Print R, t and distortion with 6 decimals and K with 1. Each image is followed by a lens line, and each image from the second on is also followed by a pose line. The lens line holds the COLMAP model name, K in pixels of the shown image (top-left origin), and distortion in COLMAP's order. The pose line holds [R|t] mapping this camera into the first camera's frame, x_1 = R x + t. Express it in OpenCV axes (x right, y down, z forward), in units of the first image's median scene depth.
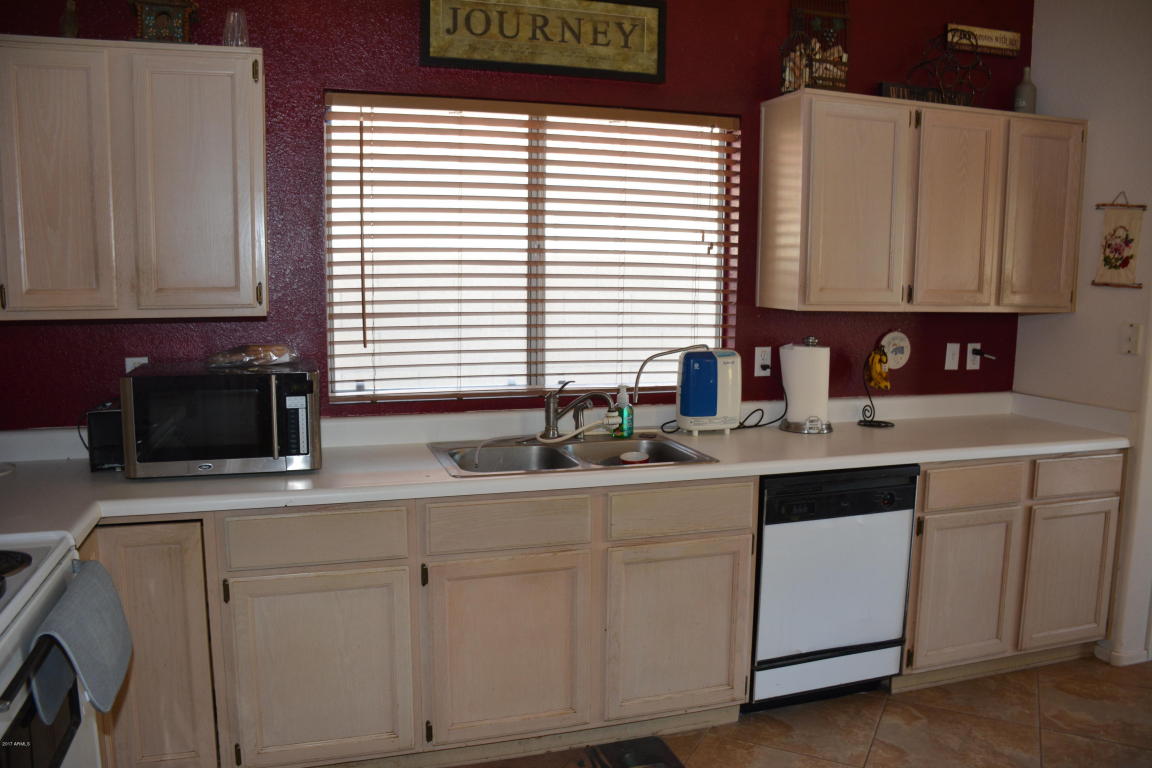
lens RADIAL K [[902.8, 0, 574.5], [0, 902.8, 394.3], [0, 0, 1]] dist [-0.151605, 0.105538]
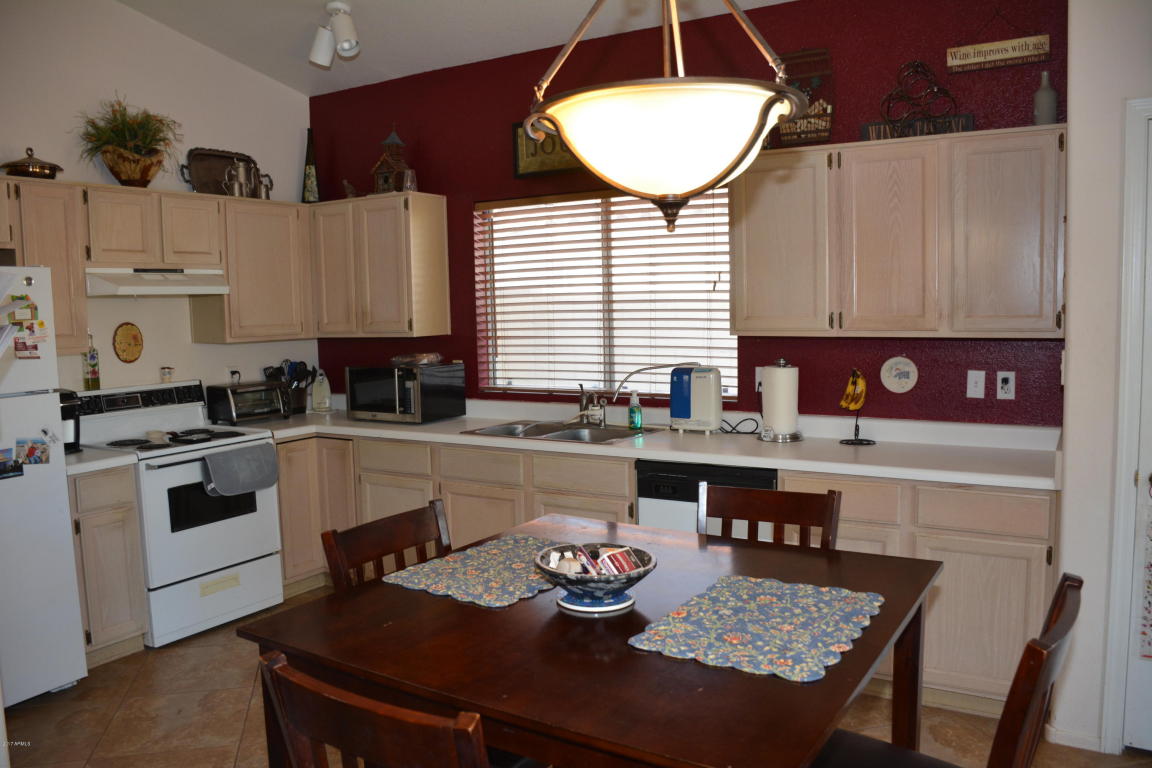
lens RADIAL K [[925.2, 0, 551.4], [0, 925.2, 385.6], [0, 0, 1]] dist [-0.151258, 0.106166]
pose [[0.633367, 0.047960, -0.772364, 1.033814], [-0.072836, 0.997342, 0.002202, -0.011198], [0.770416, 0.054861, 0.635177, 0.019463]]
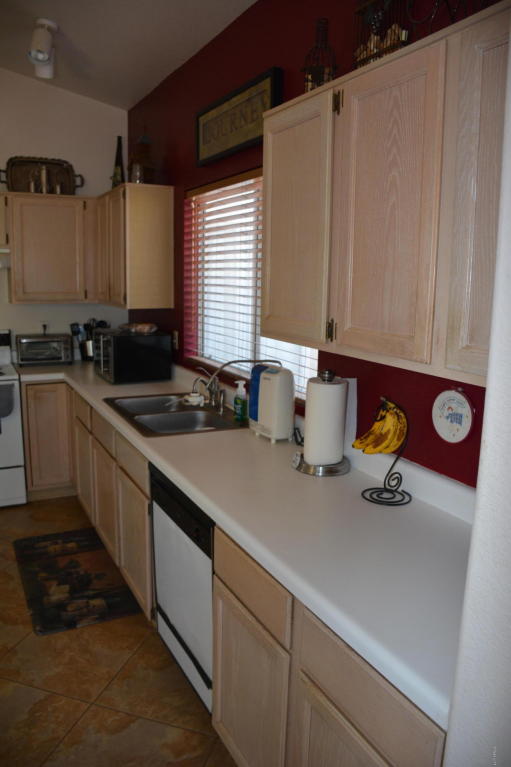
lens RADIAL K [[601.1, 0, 240.3], [0, 601.1, 380.7], [0, 0, 1]] dist [-0.151605, 0.105538]
pose [[0.135951, 0.170725, -0.975895, 0.892702], [-0.144578, 0.977914, 0.150937, -0.139889], [0.980110, 0.120573, 0.157631, 0.847520]]
